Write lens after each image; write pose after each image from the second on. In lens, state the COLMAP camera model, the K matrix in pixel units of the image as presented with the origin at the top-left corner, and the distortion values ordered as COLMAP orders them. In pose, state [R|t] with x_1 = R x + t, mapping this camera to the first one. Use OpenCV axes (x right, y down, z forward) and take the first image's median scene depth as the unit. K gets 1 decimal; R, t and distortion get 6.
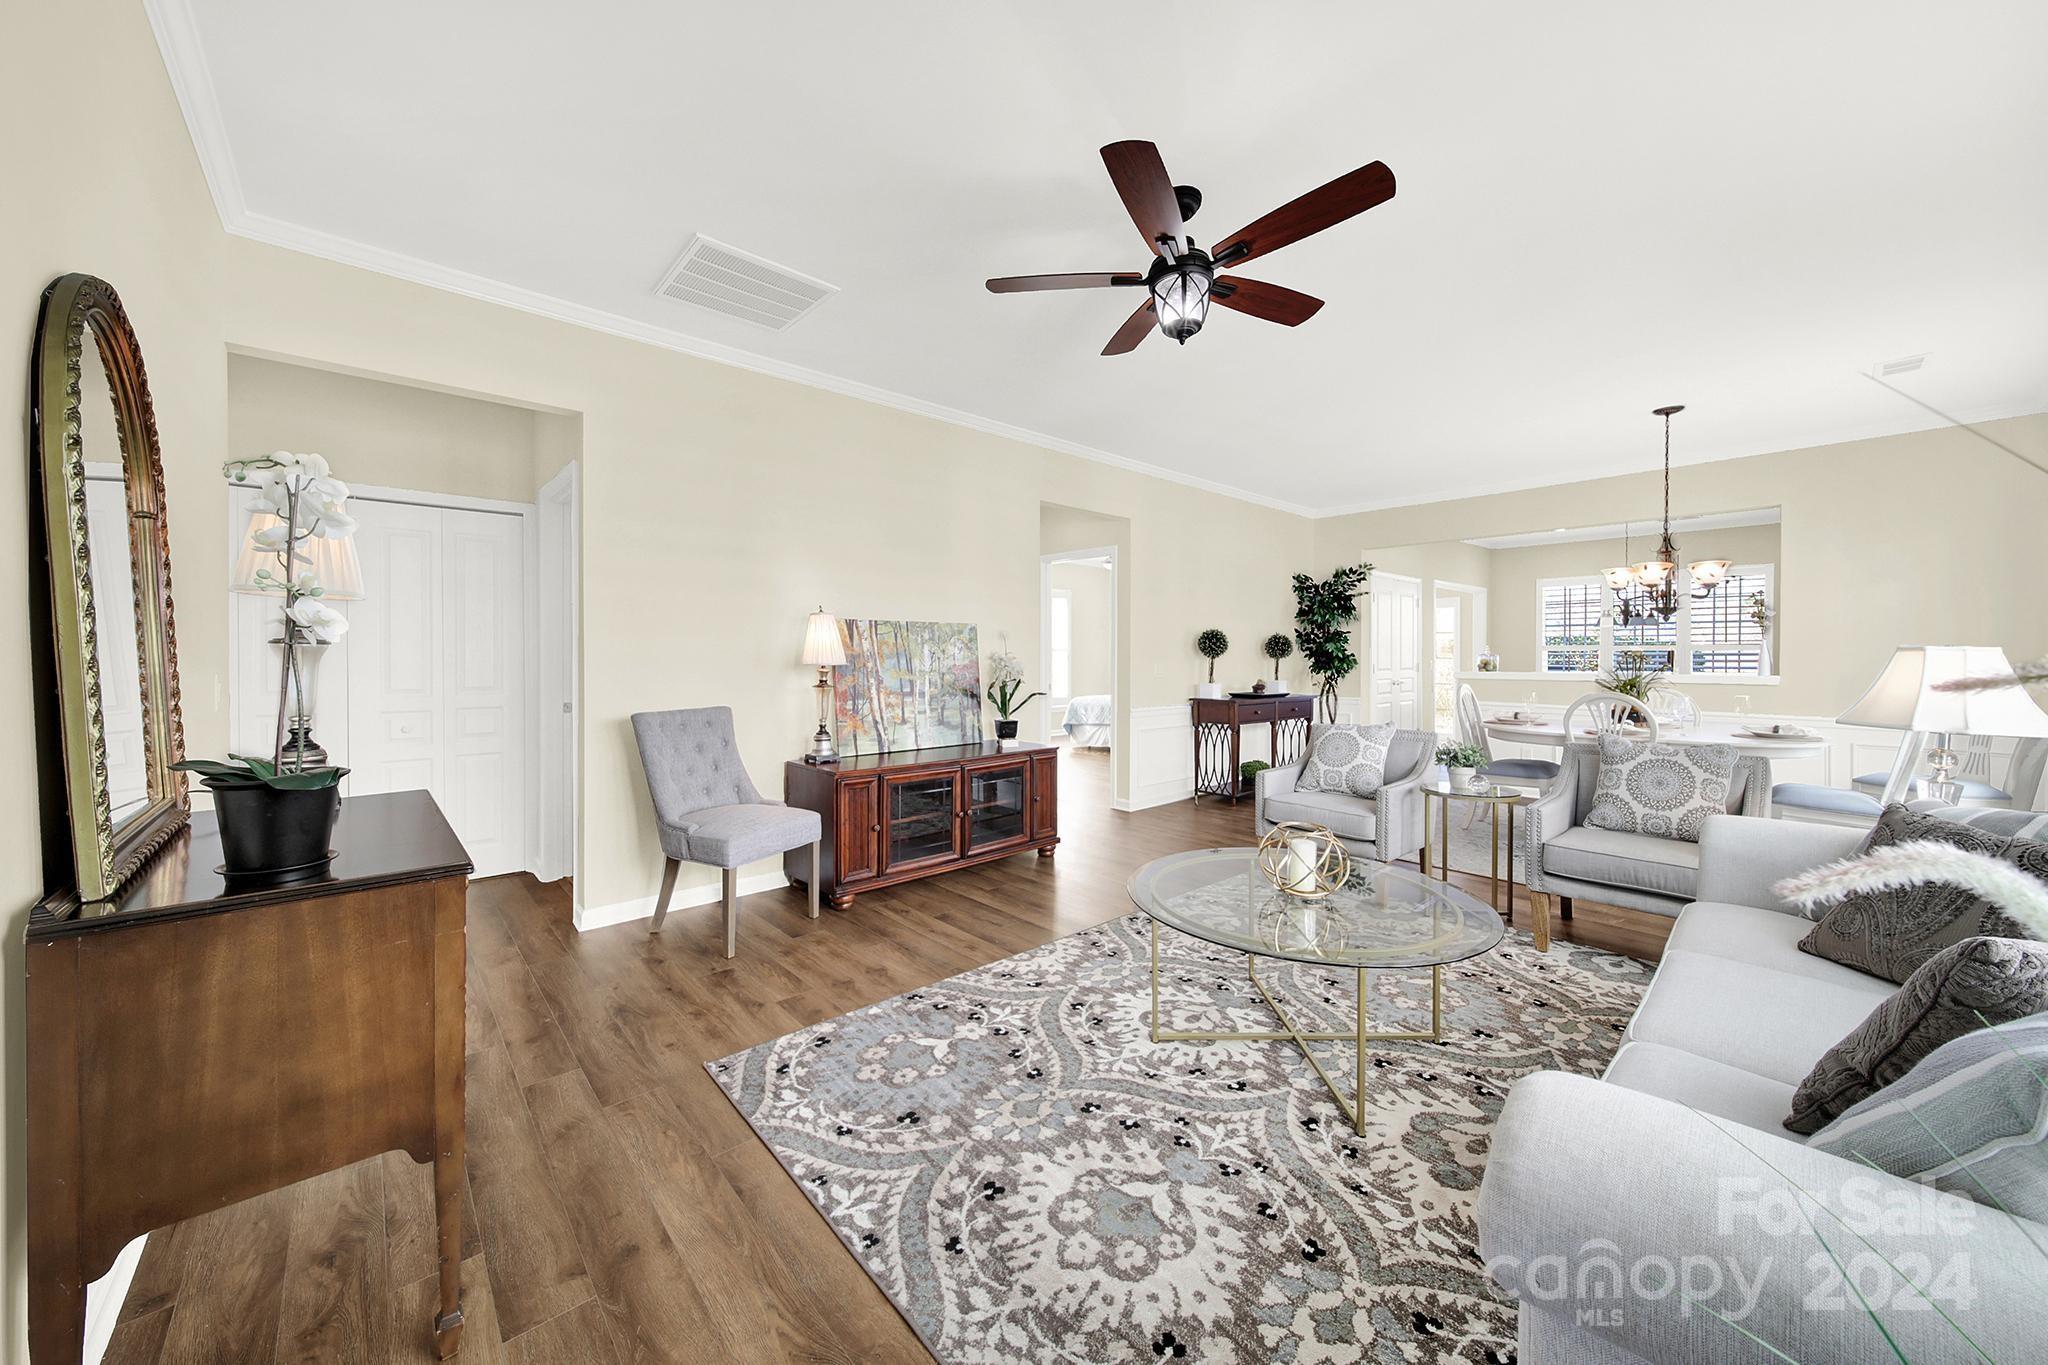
lens RADIAL K [[739.5, 0, 1009.2], [0, 739.5, 665.1], [0, 0, 1]] dist [0.000541, -0.000317]
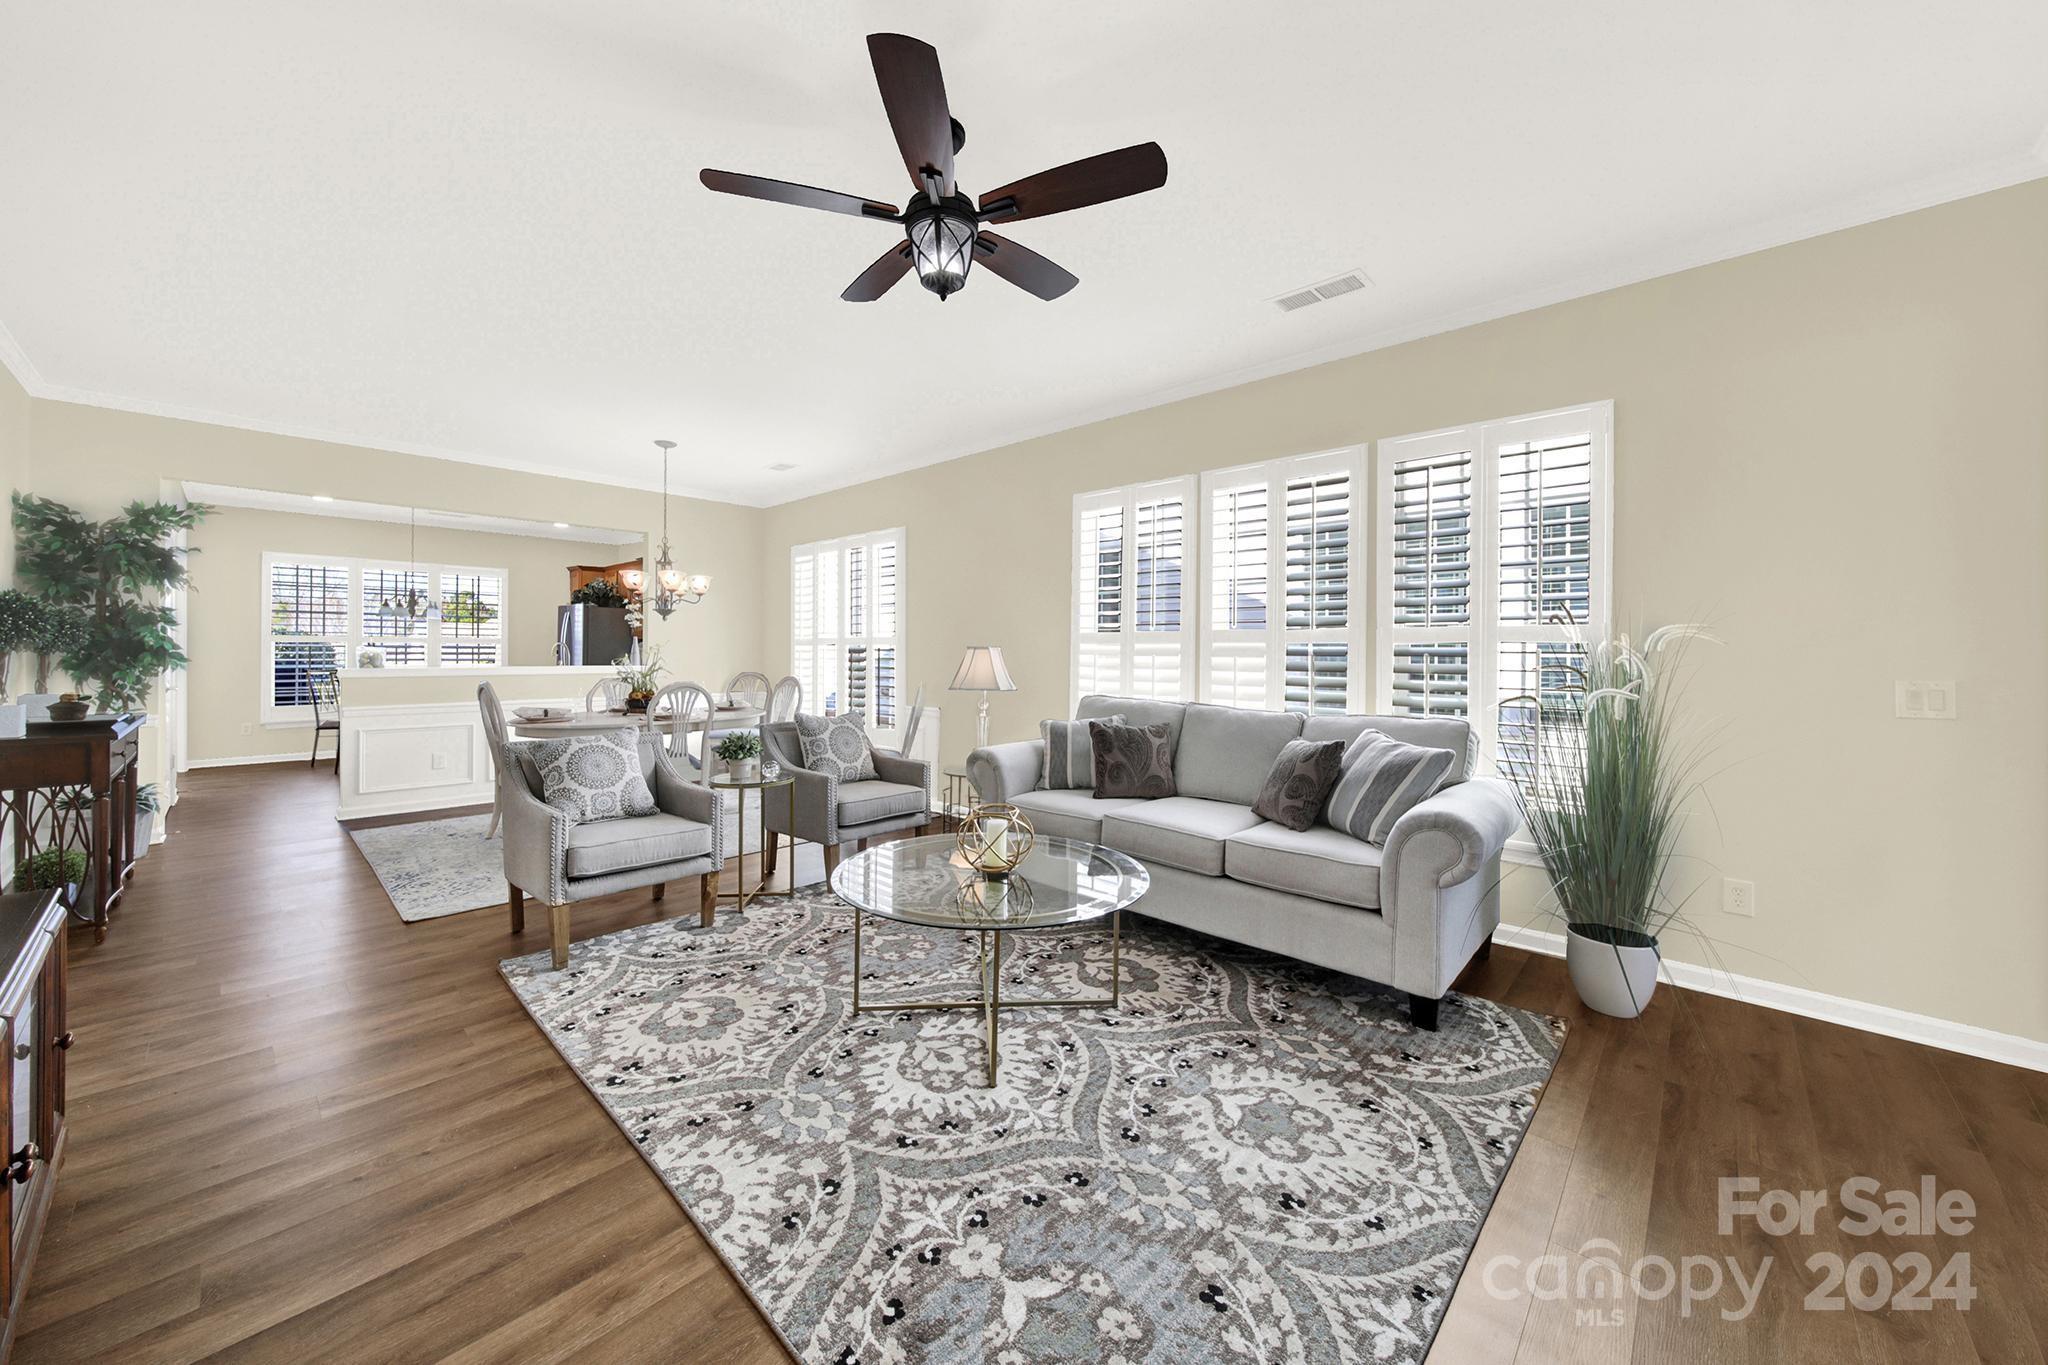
lens RADIAL K [[739.5, 0, 1037.0], [0, 739.5, 652.8], [0, 0, 1]] dist [0.000541, -0.000317]
pose [[-0.106002, -0.004880, 0.994354, -0.665478], [0.008756, 0.999945, 0.005840, -0.017707], [-0.994327, 0.009326, -0.105953, 0.995033]]
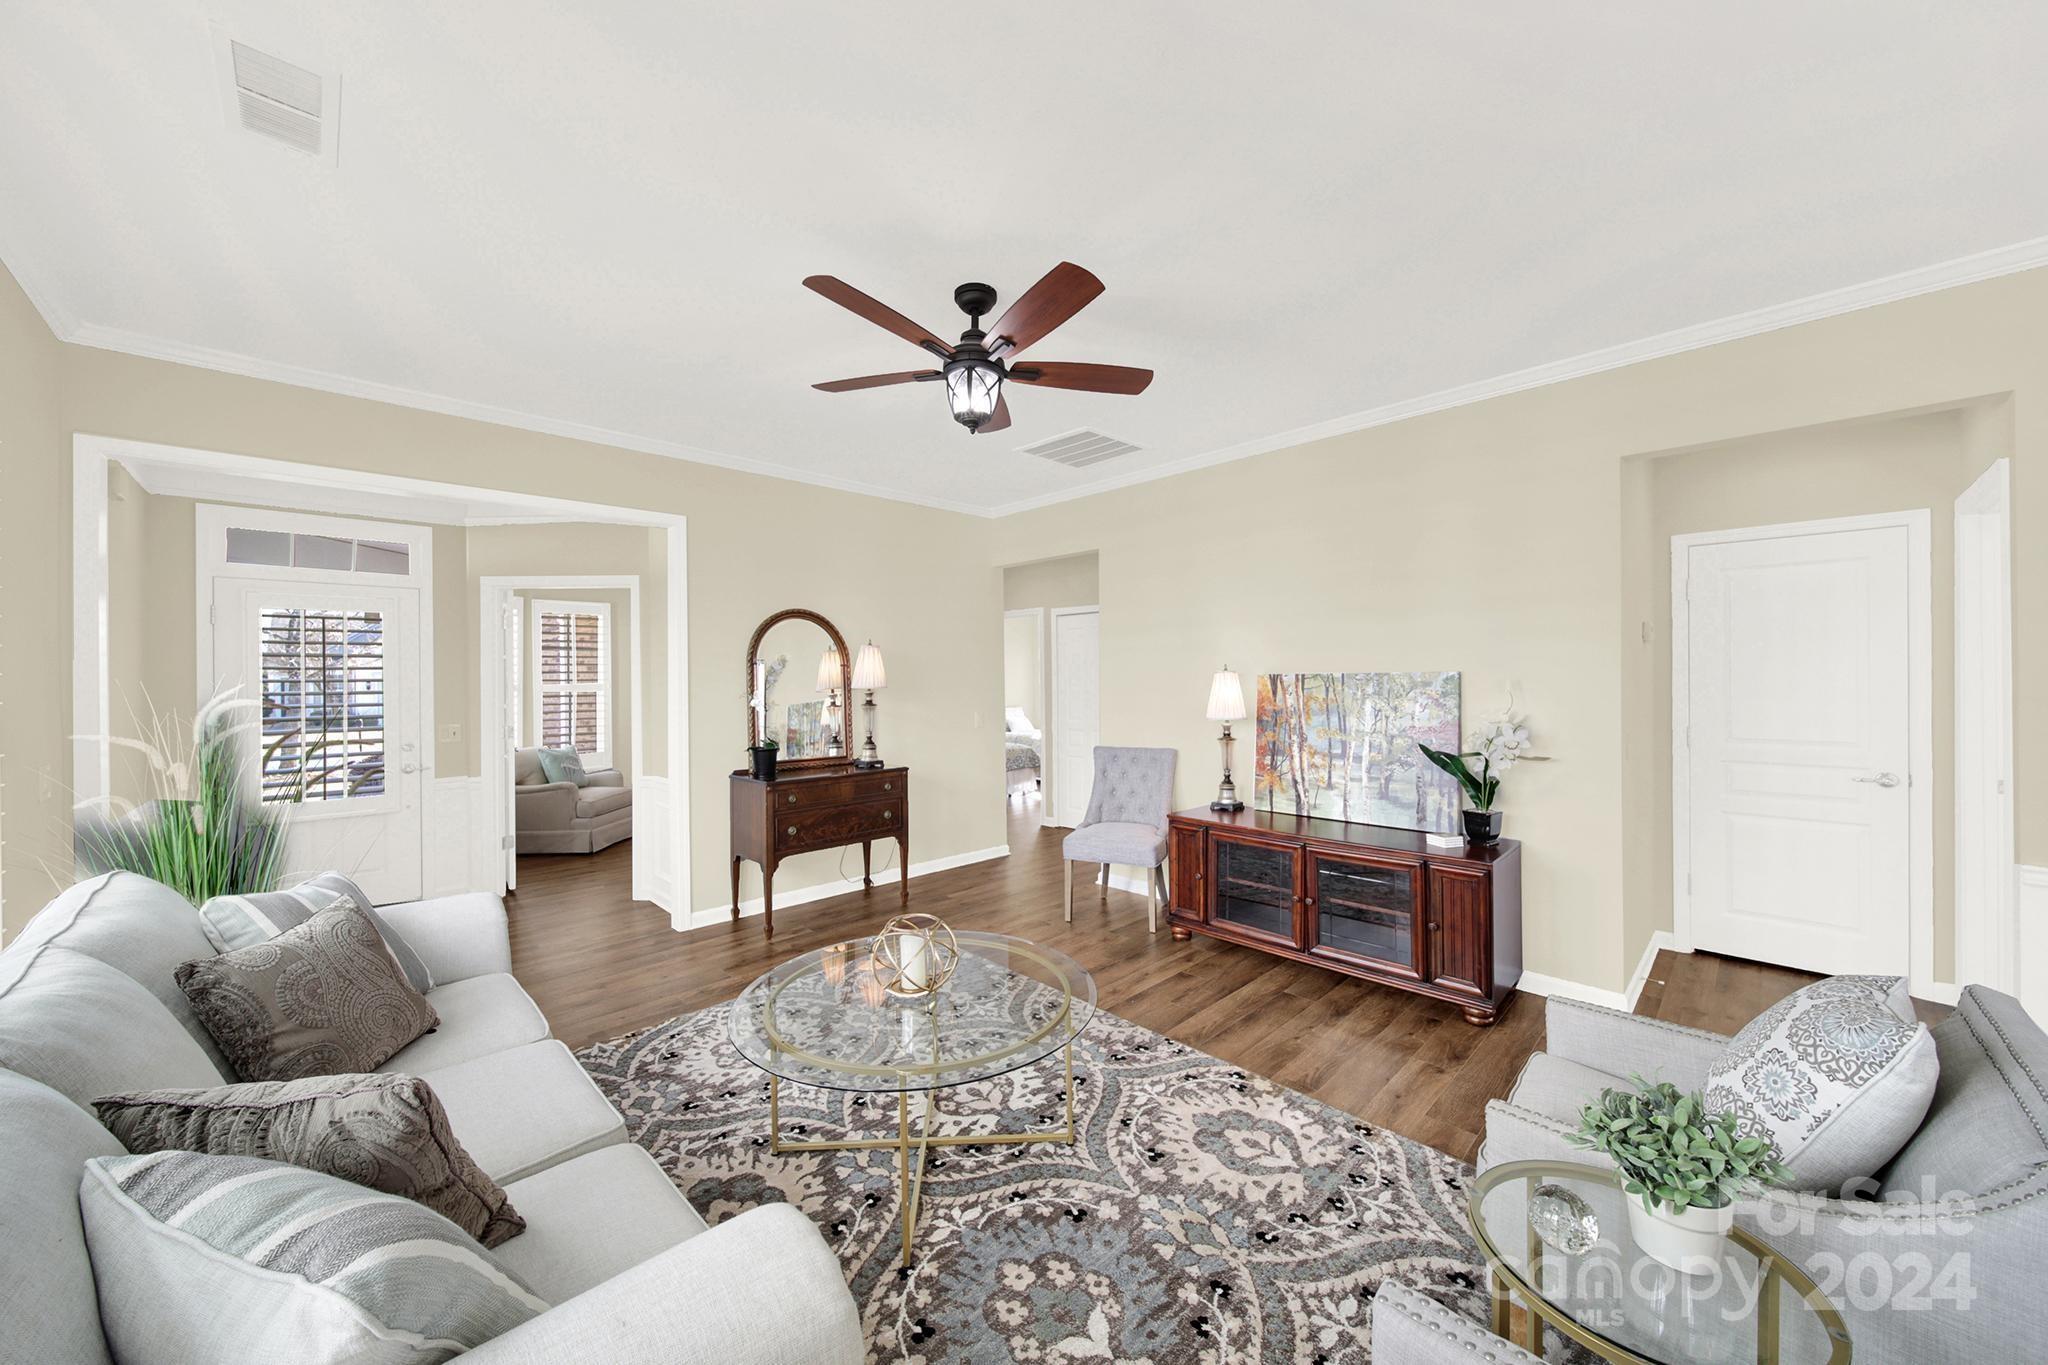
lens RADIAL K [[739.5, 0, 1022.4], [0, 739.5, 676.8], [0, 0, 1]] dist [0.000541, -0.000317]
pose [[0.035619, -0.002659, -0.999362, 1.288697], [-0.004796, 0.999984, -0.002832, -0.090436], [0.999354, 0.004894, 0.035605, 1.044536]]
